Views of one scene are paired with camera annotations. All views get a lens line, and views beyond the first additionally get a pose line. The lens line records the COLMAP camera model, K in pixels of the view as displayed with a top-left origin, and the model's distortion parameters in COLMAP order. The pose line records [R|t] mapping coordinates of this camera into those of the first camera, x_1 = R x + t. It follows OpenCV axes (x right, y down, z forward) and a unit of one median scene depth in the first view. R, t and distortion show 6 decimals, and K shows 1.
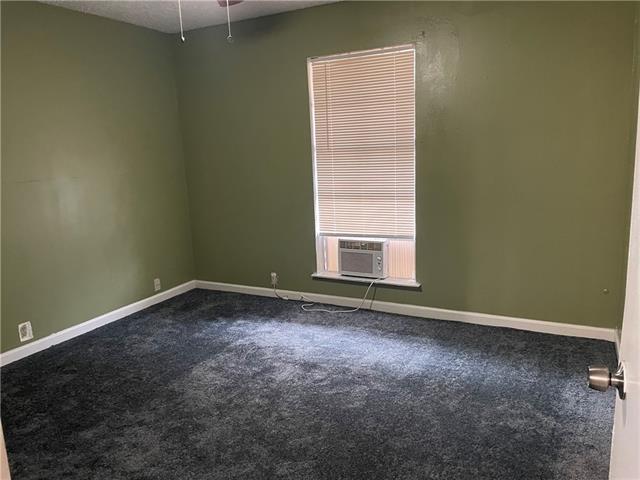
lens RADIAL K [[475.2, 0, 330.8], [0, 475.2, 239.0], [0, 0, 1]] dist [0.058523, -0.002180]
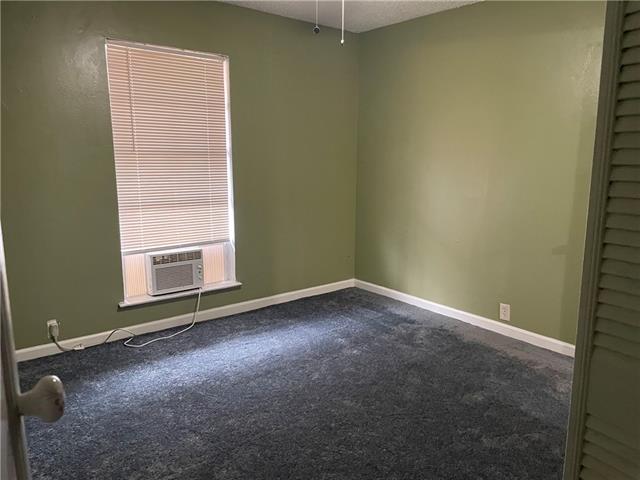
lens RADIAL K [[475.2, 0, 330.8], [0, 475.2, 239.0], [0, 0, 1]] dist [0.058523, -0.002180]
pose [[0.405645, -0.119828, 0.906142, -0.664058], [0.145387, 0.987207, 0.065464, -0.039979], [-0.902394, 0.105186, 0.417877, 0.346894]]
